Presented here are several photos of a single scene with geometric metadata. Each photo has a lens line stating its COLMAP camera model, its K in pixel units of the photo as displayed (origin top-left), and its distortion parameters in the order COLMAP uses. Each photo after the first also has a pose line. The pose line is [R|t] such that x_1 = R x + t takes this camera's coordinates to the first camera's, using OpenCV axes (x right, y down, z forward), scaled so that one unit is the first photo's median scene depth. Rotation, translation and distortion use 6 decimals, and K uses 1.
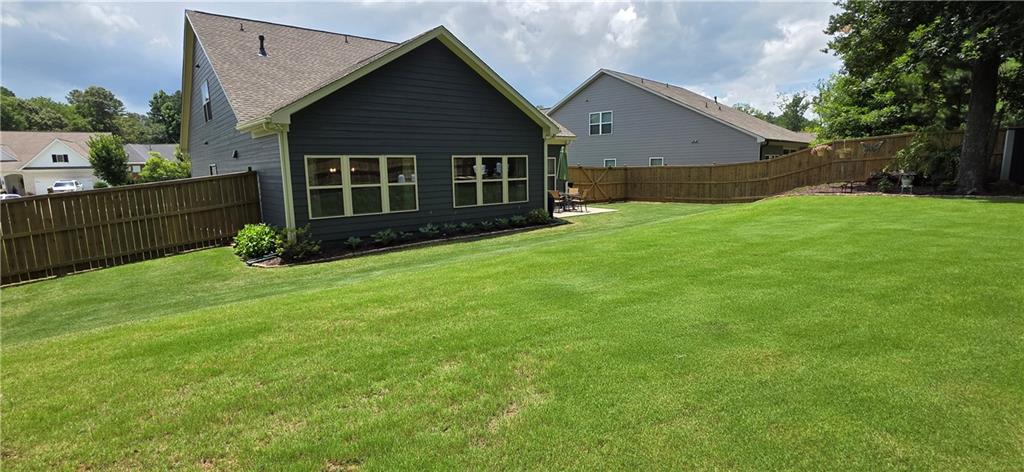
lens RADIAL K [[472.7, 0, 512.0], [0, 472.7, 236.0], [0, 0, 1]] dist [0.000553, 0.000592]
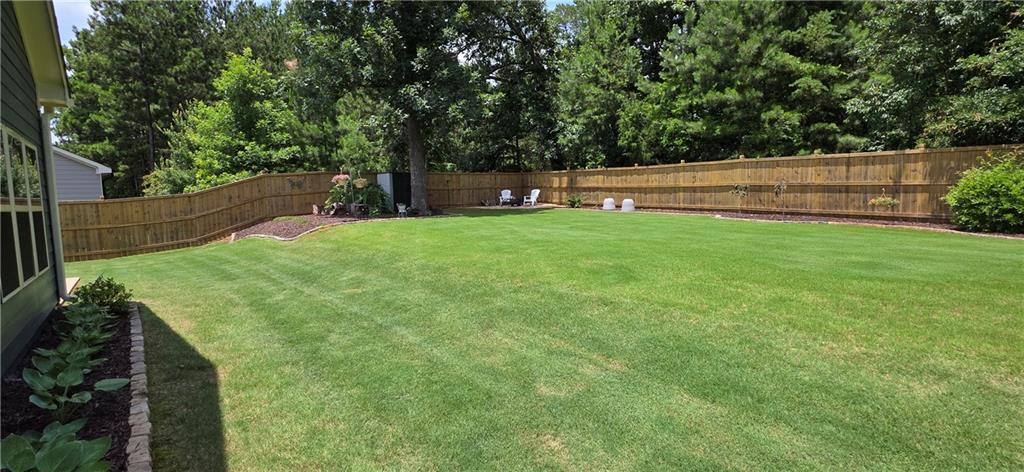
lens RADIAL K [[472.7, 0, 512.0], [0, 472.7, 236.0], [0, 0, 1]] dist [0.000553, 0.000592]
pose [[0.015566, -0.060408, 0.998052, -0.347033], [0.174479, 0.983023, 0.056777, -0.056861], [-0.984538, 0.173255, 0.025841, 0.634077]]
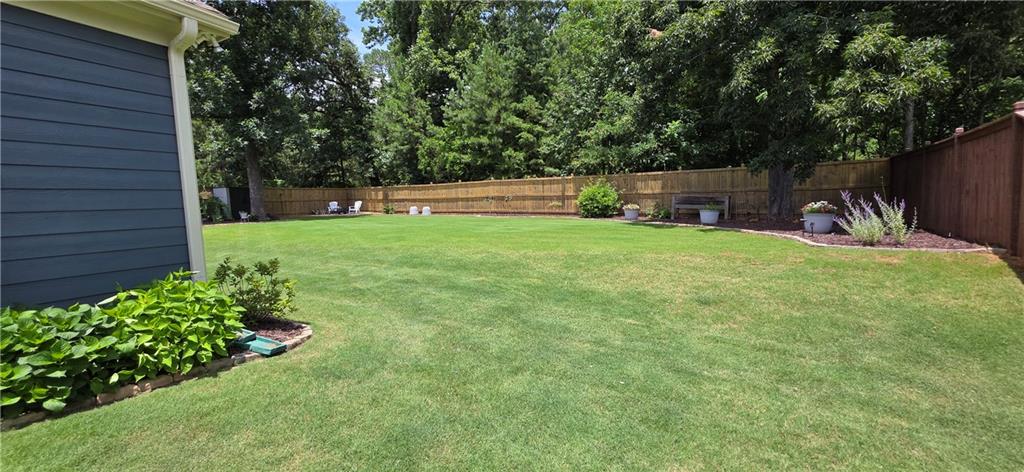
lens RADIAL K [[408.5, 0, 513.1], [0, 408.5, 239.5], [0, 0, 1]] dist [-0.001311, 0.000066]
pose [[-0.374566, -0.042145, 0.926242, -0.678440], [0.184651, 0.975566, 0.119061, -0.028159], [-0.908628, 0.215628, -0.357632, 0.628178]]
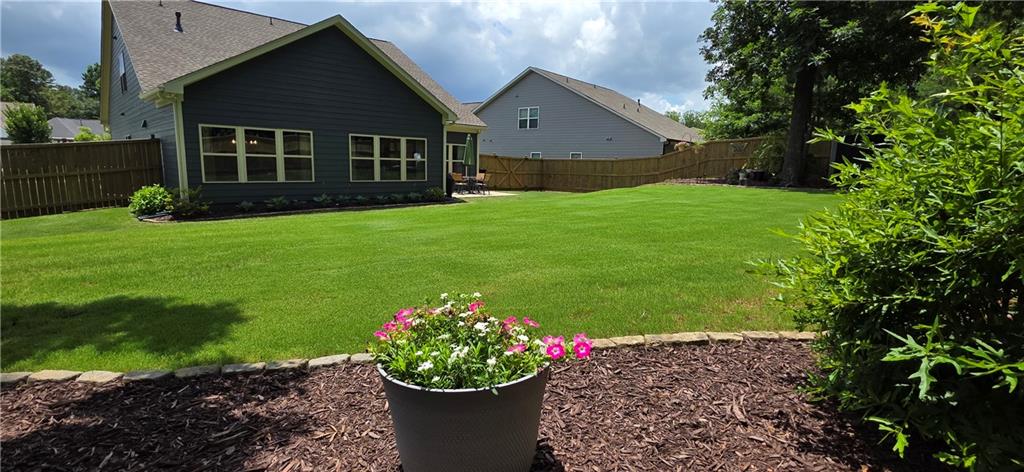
lens RADIAL K [[472.7, 0, 512.0], [0, 472.7, 236.0], [0, 0, 1]] dist [0.000553, 0.000592]
pose [[0.995995, 0.031601, 0.083635, 0.150482], [-0.032174, 0.999467, 0.005509, 0.044781], [-0.083416, -0.008178, 0.996481, -0.118143]]
